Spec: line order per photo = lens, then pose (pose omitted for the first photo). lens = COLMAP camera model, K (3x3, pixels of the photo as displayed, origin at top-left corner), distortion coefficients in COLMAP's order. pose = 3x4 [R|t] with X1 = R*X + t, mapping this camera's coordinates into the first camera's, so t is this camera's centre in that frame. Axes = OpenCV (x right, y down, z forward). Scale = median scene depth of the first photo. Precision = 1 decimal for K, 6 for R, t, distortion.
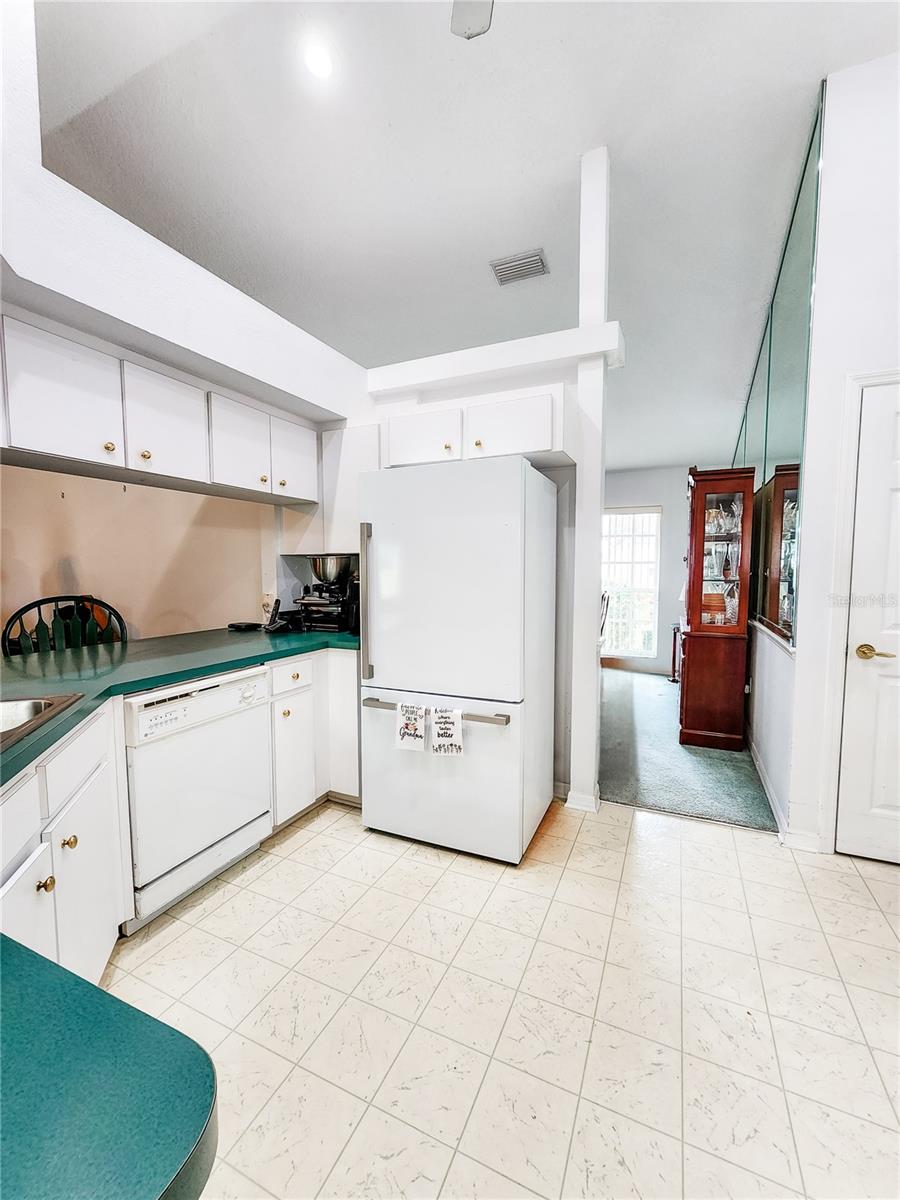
lens RADIAL K [[490.5, 0, 456.6], [0, 490.5, 602.5], [0, 0, 1]] dist [0.001839, -0.000144]
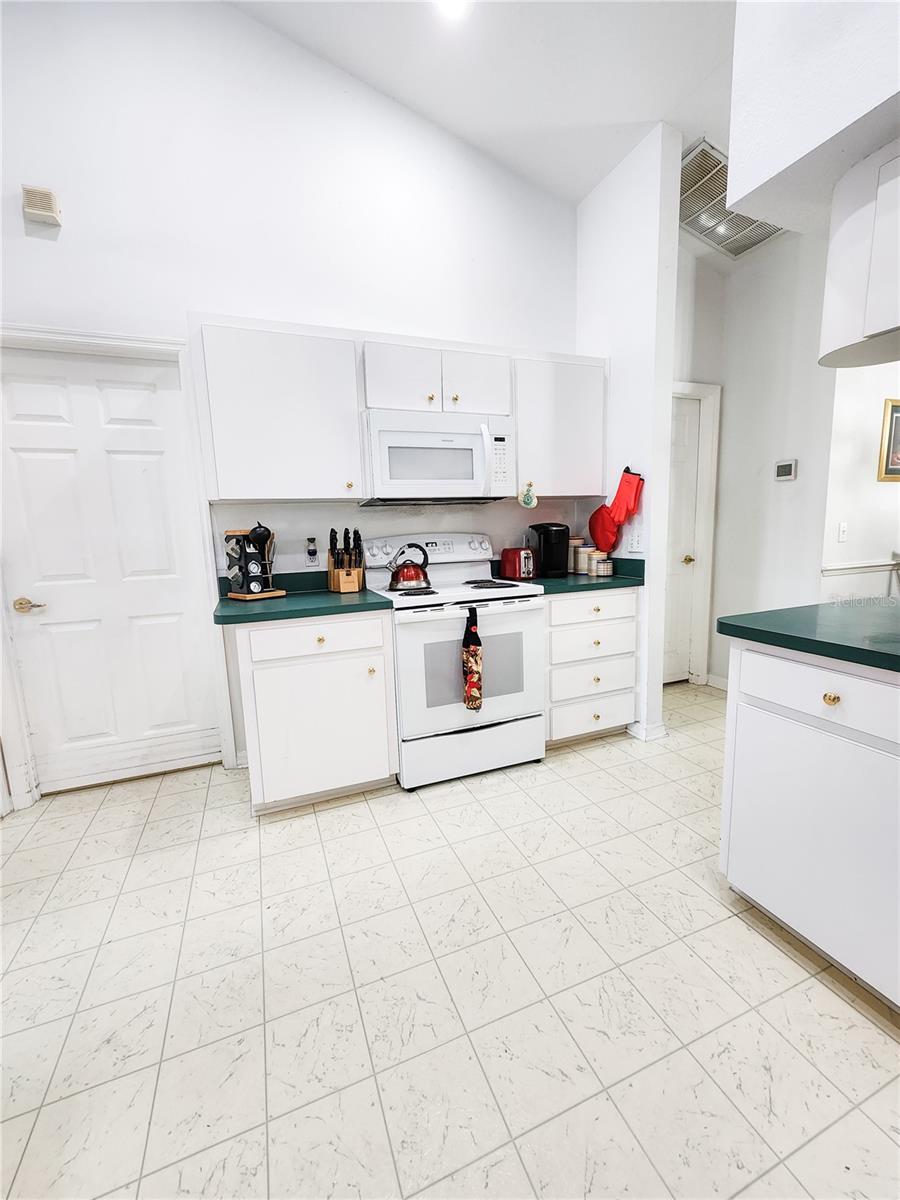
lens RADIAL K [[490.5, 0, 457.6], [0, 490.5, 603.7], [0, 0, 1]] dist [0.001839, -0.000144]
pose [[-0.727199, -0.081358, 0.681588, -0.453287], [0.079543, 0.976274, 0.201399, -0.038077], [-0.681802, 0.200673, -0.703475, 1.429708]]
